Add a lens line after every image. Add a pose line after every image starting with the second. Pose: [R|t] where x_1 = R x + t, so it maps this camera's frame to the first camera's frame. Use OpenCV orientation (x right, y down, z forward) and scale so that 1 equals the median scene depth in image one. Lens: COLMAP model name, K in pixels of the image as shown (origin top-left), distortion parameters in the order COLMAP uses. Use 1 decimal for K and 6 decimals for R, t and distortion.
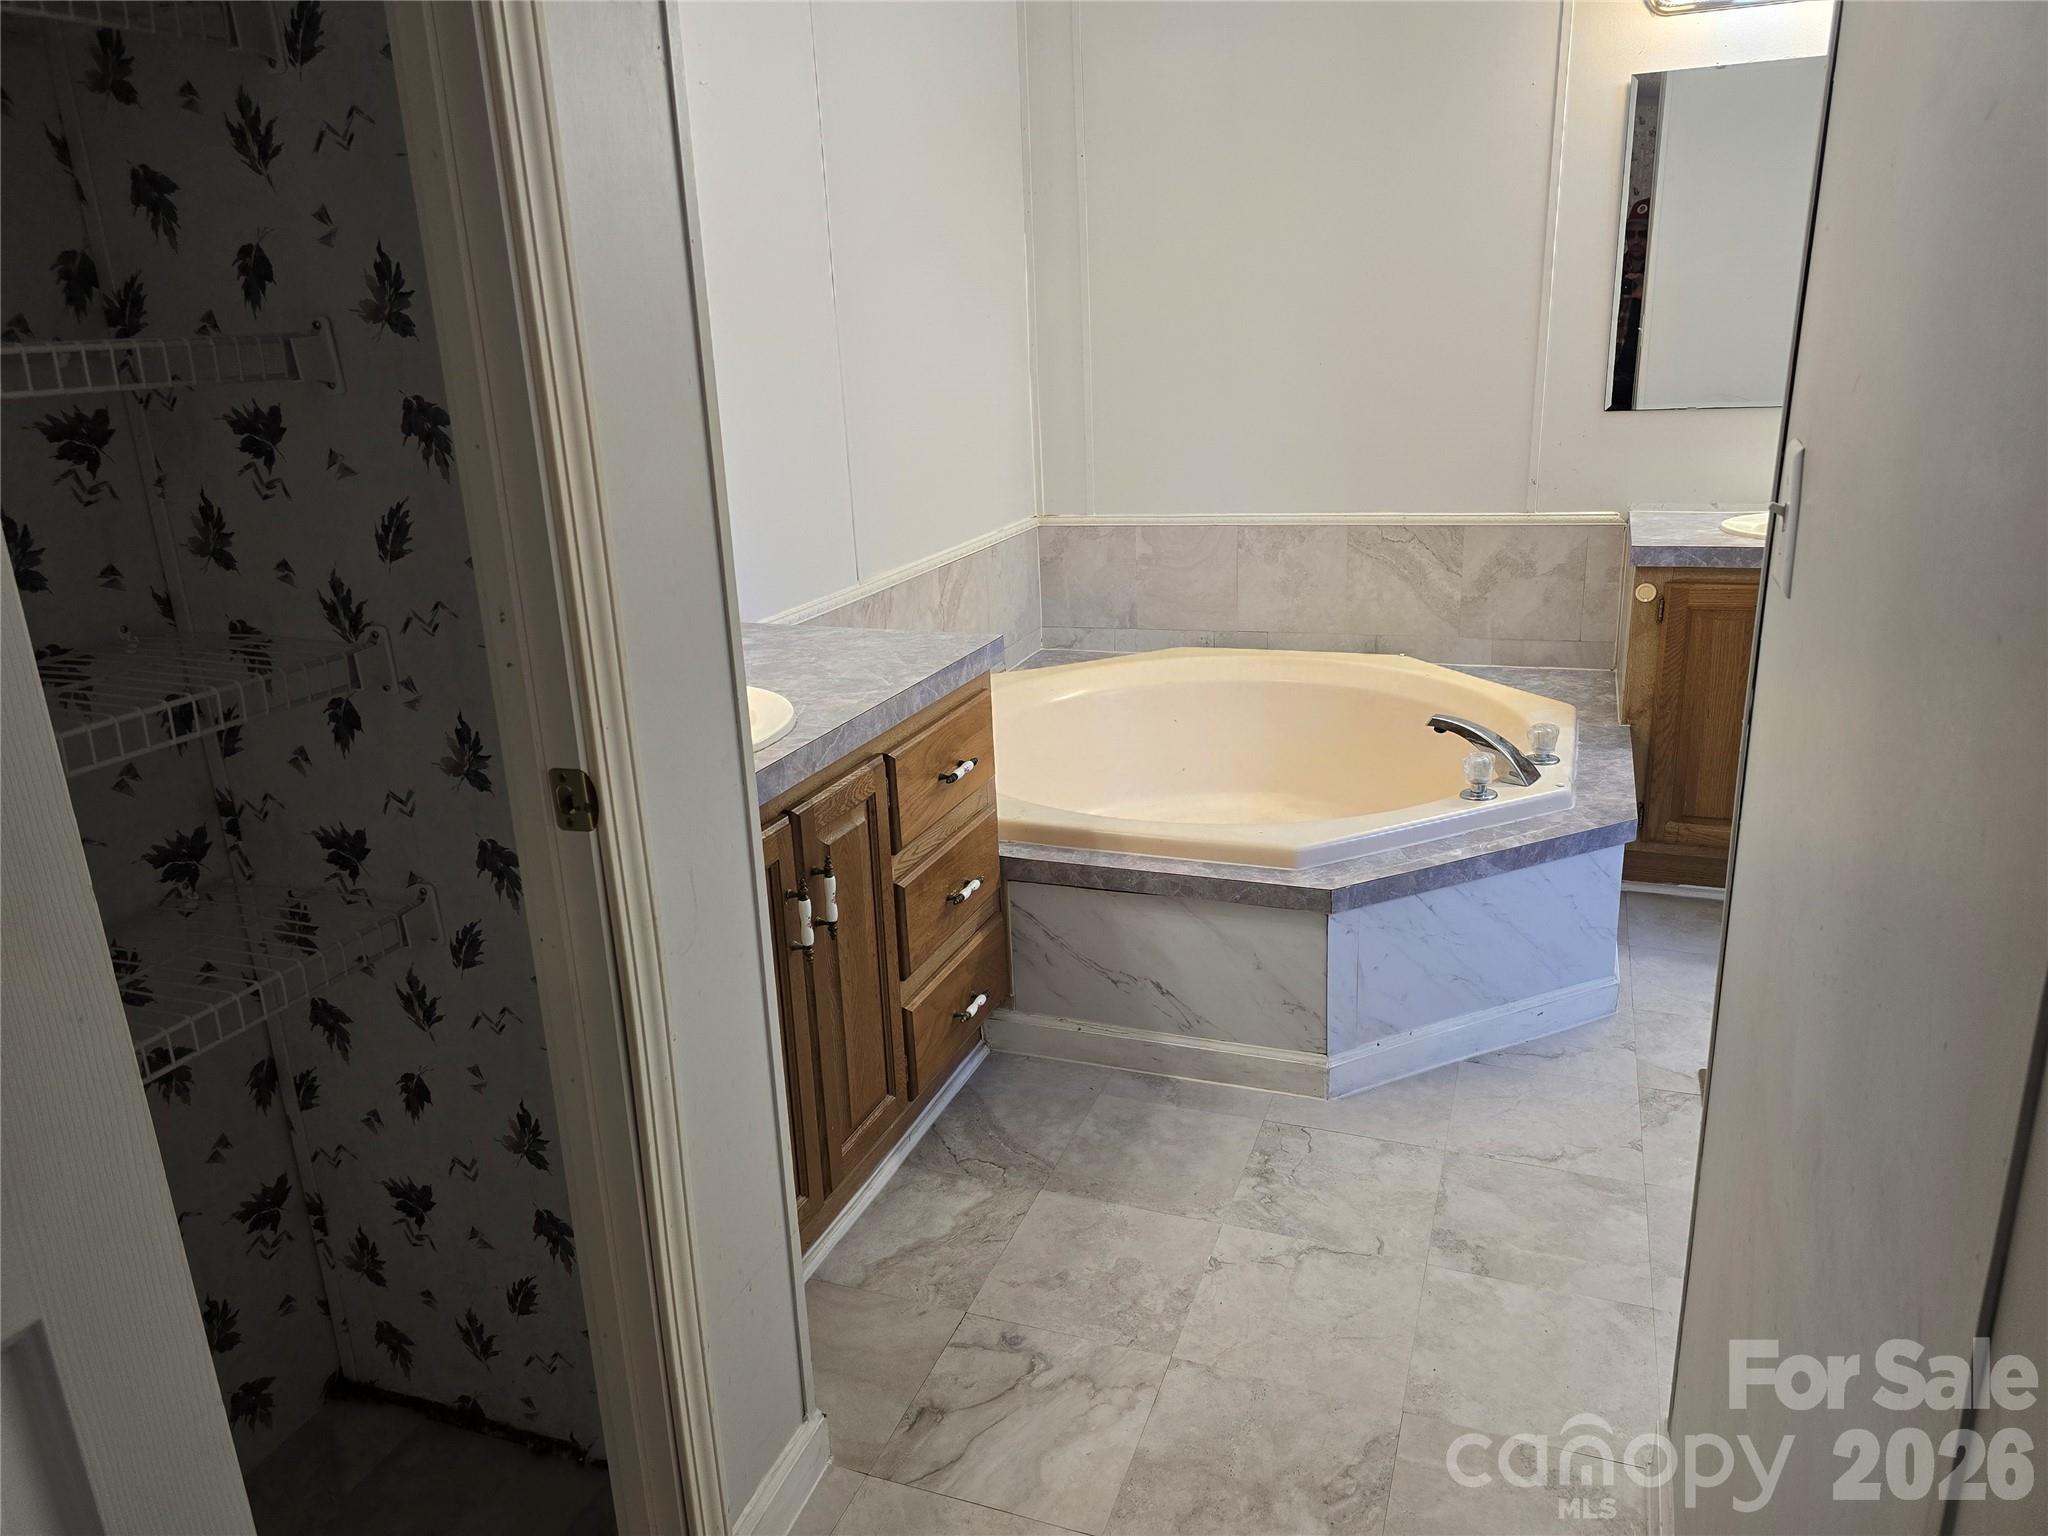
lens RADIAL K [[1382.6, 0, 1024.0], [0, 1382.6, 768.0], [0, 0, 1]] dist [0.019299, -0.005765]
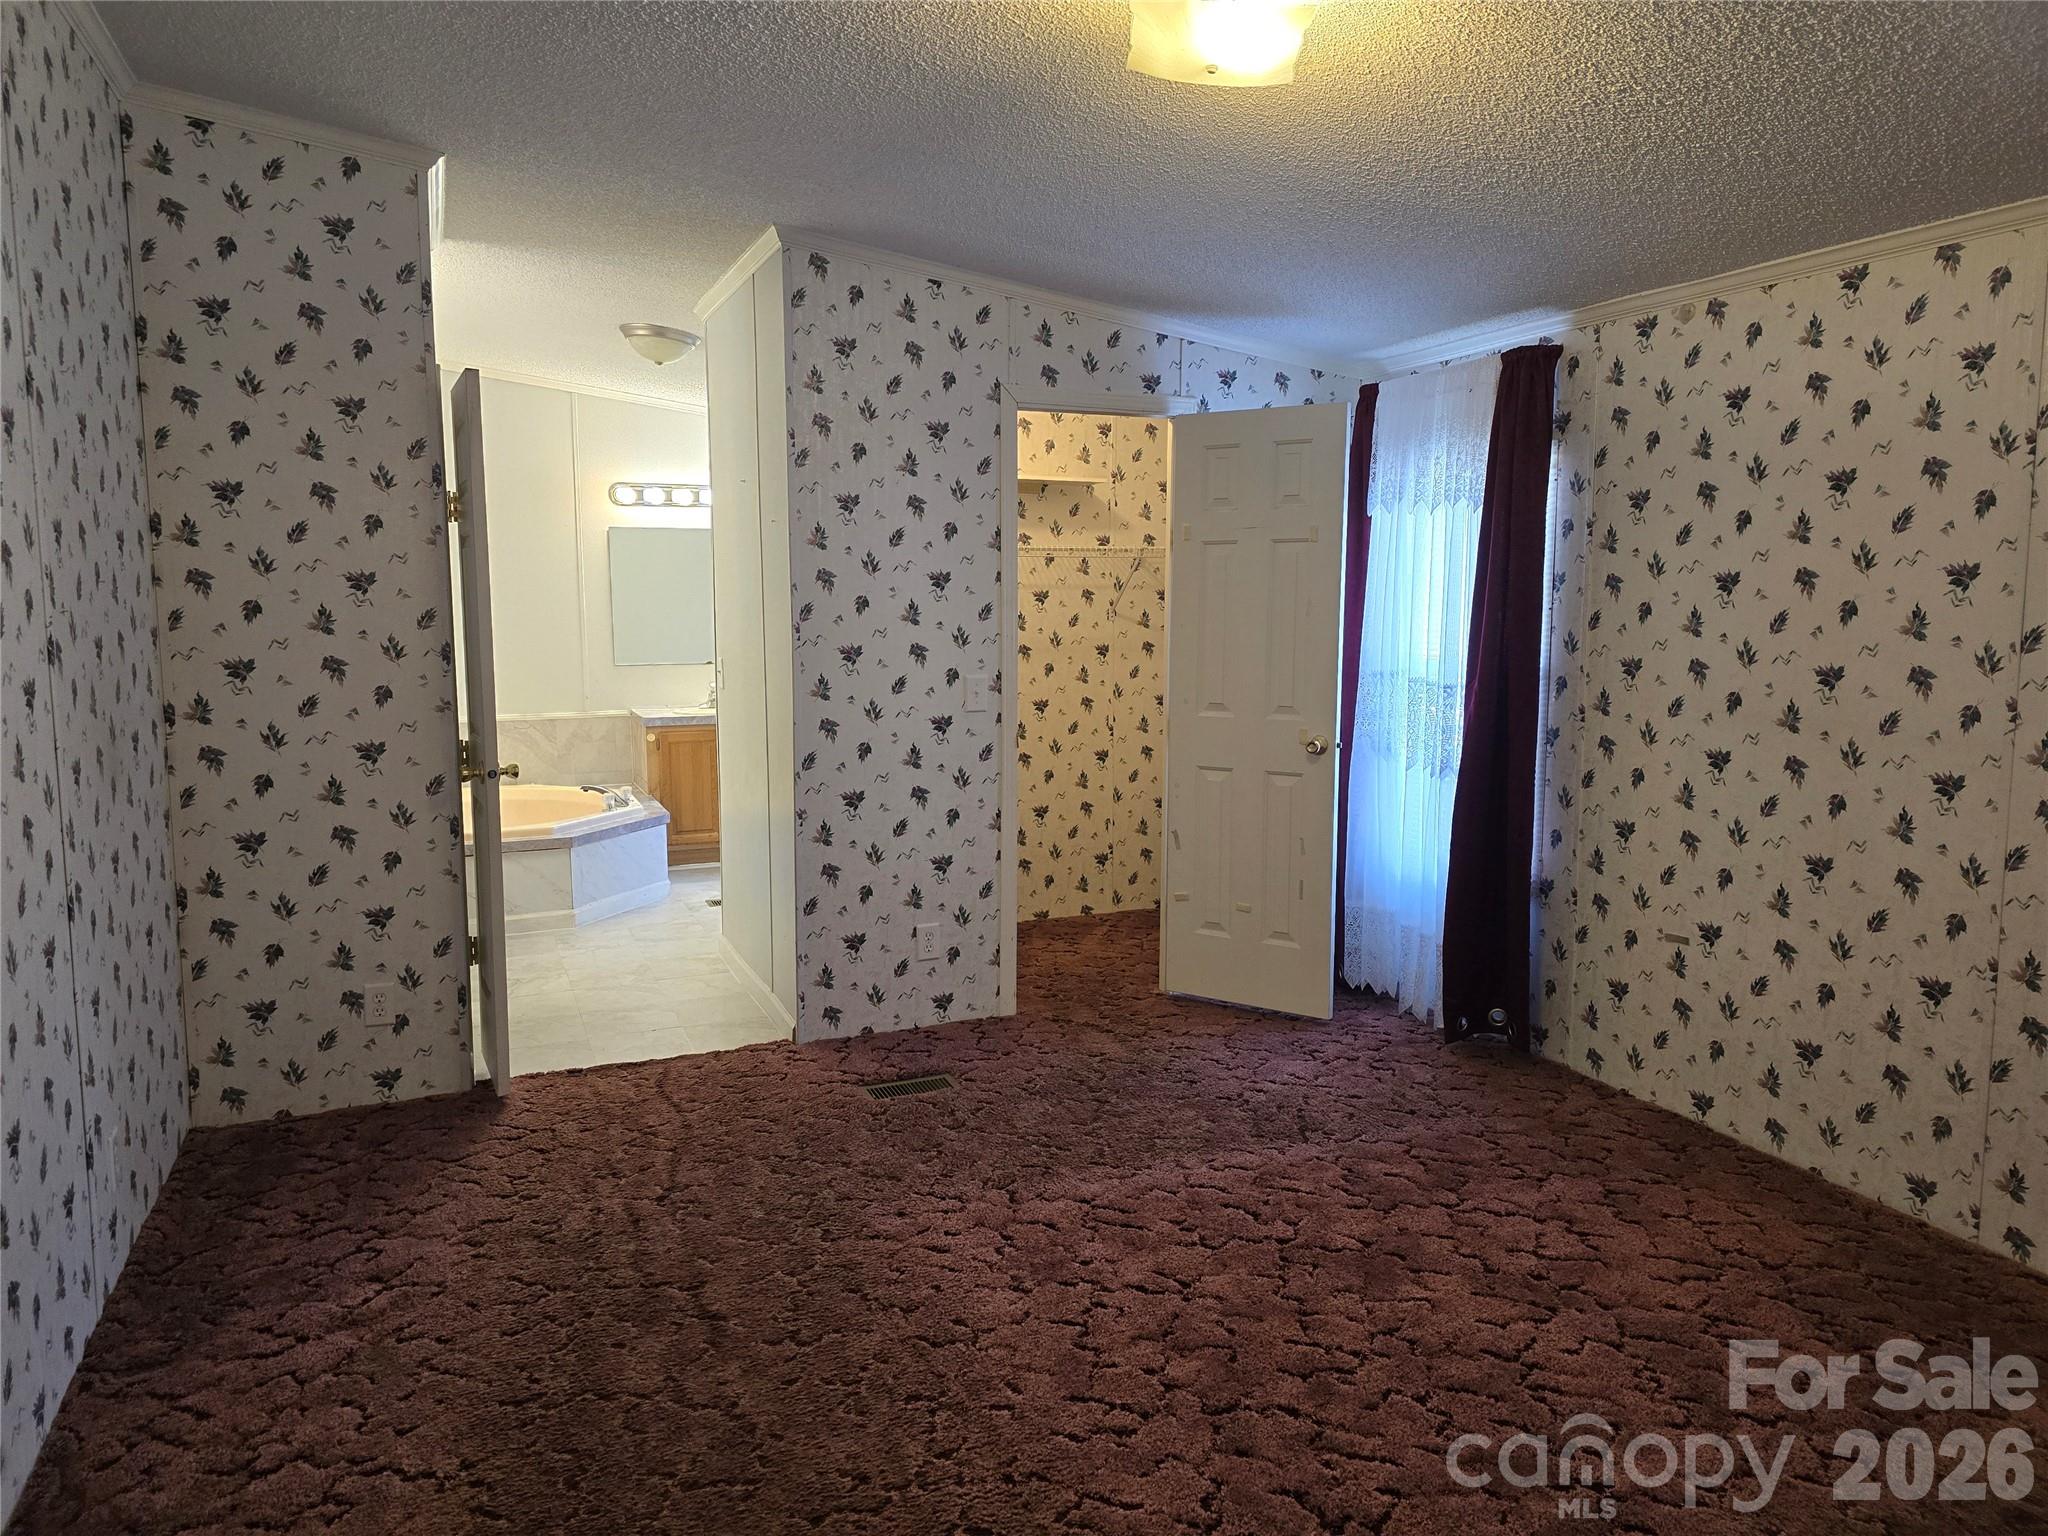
lens RADIAL K [[1382.6, 0, 1024.0], [0, 1382.6, 768.0], [0, 0, 1]] dist [0.019299, -0.005765]
pose [[0.724032, -0.045979, 0.688233, -0.891018], [0.176490, 0.976910, -0.120406, 0.396709], [-0.666806, 0.208644, 0.715429, -1.371680]]
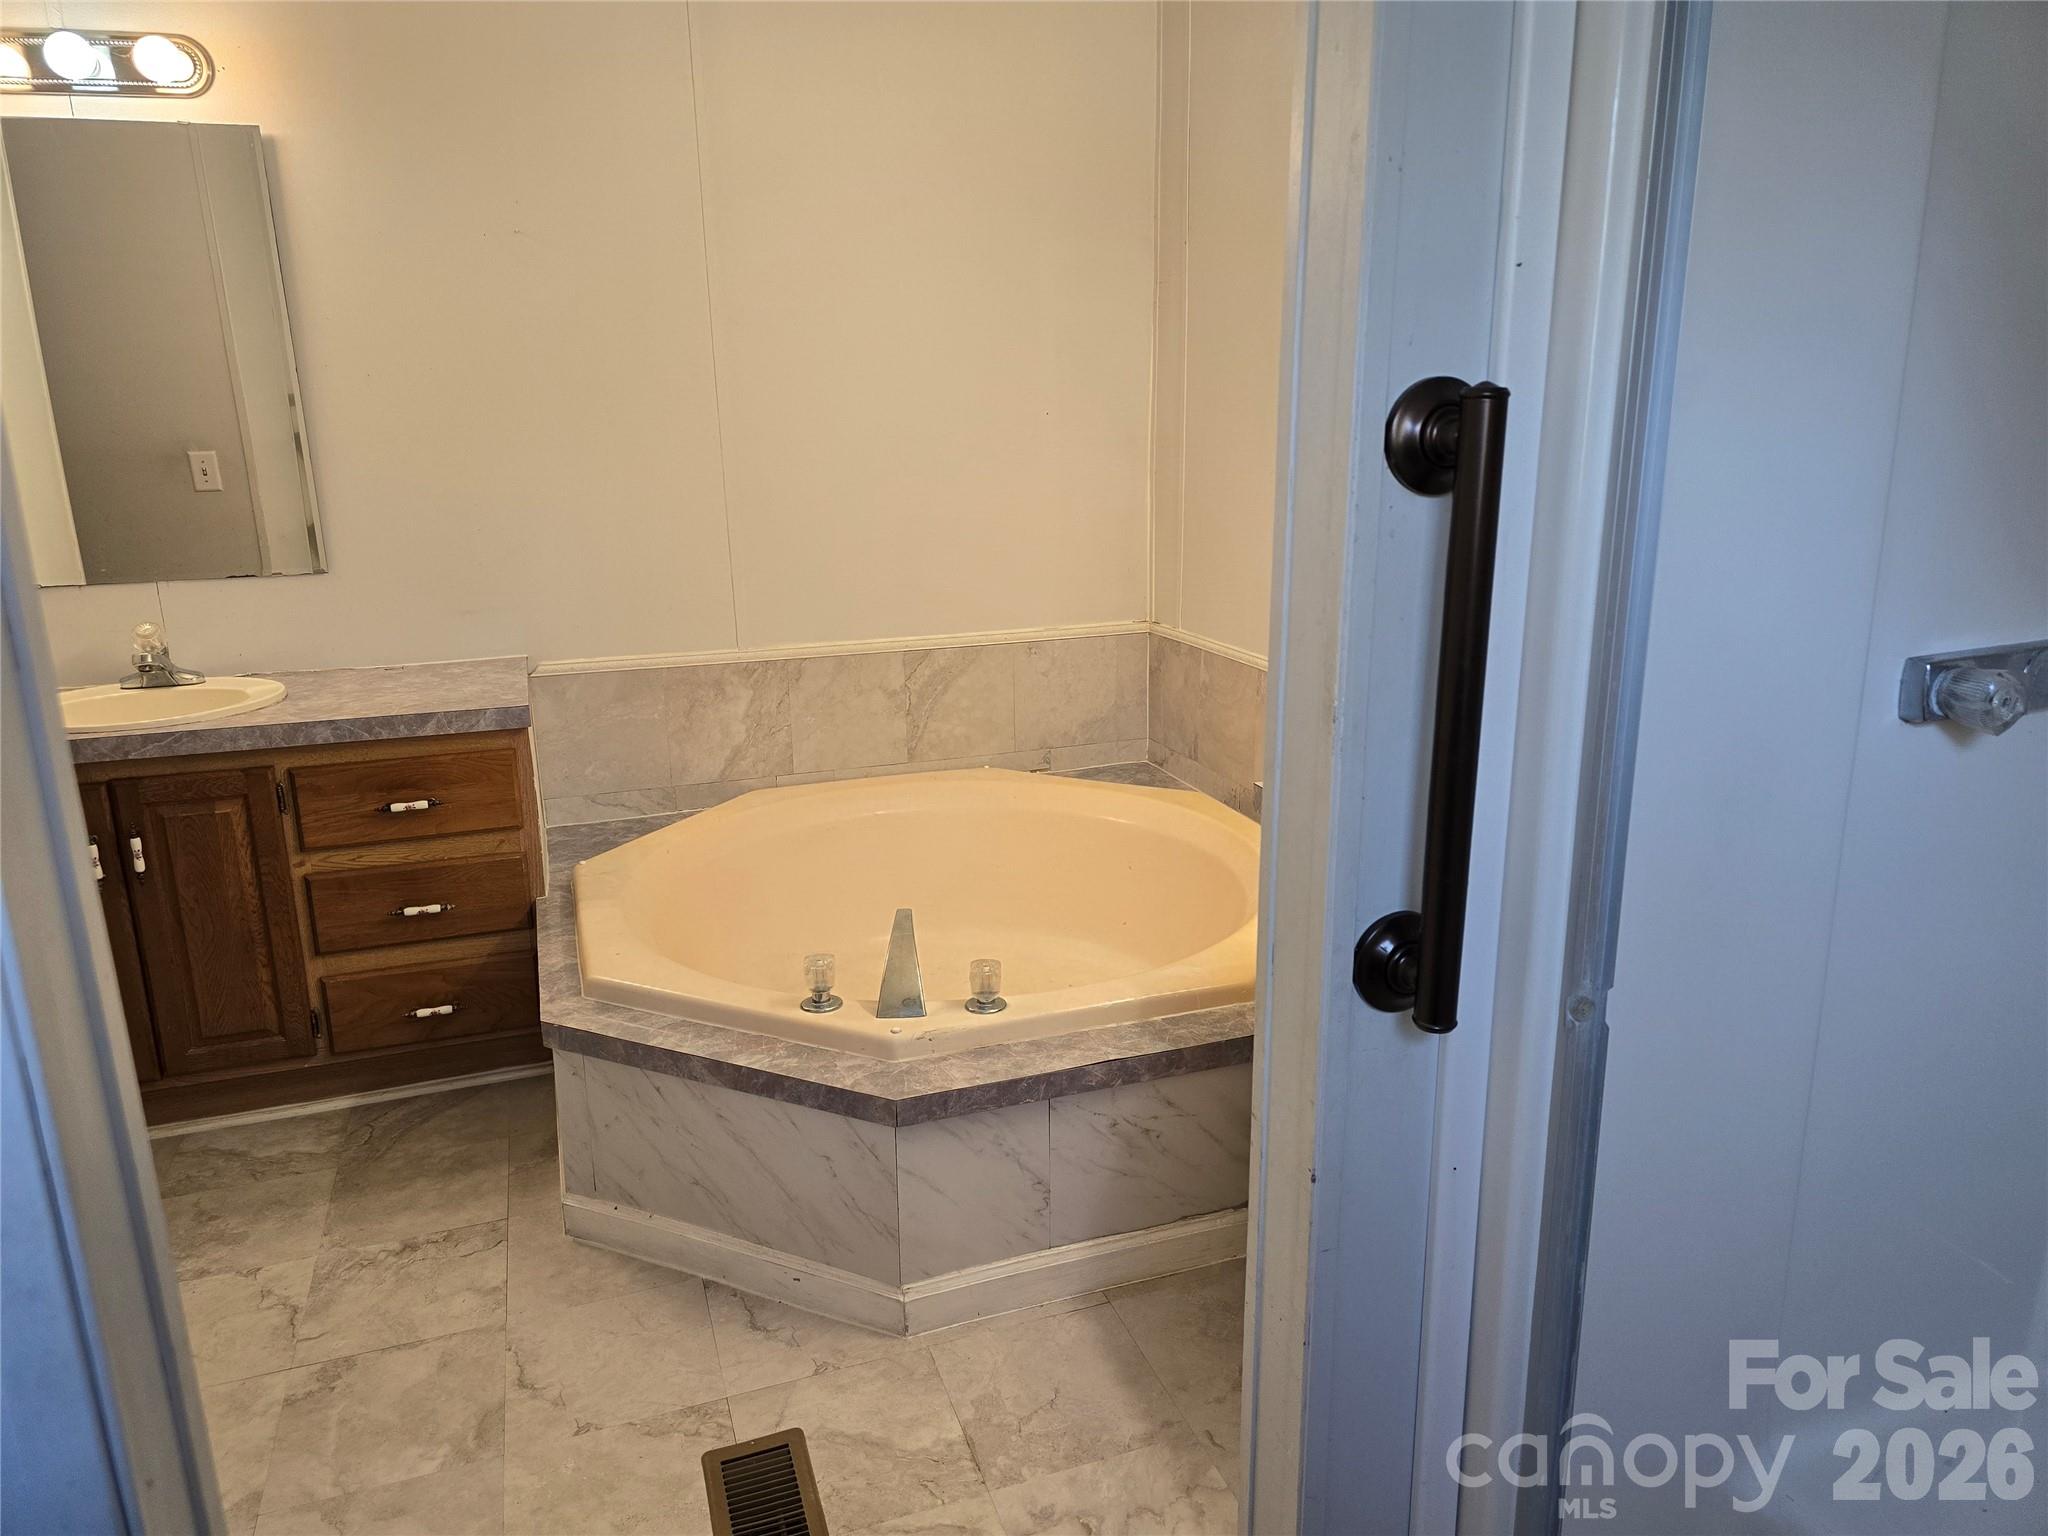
lens RADIAL K [[1382.6, 0, 1024.0], [0, 1382.6, 768.0], [0, 0, 1]] dist [0.019299, -0.005765]
pose [[0.650516, 0.227702, -0.724555, 1.042639], [-0.243482, 0.966171, 0.085031, -0.234697], [0.719406, 0.121102, 0.683951, 0.515810]]
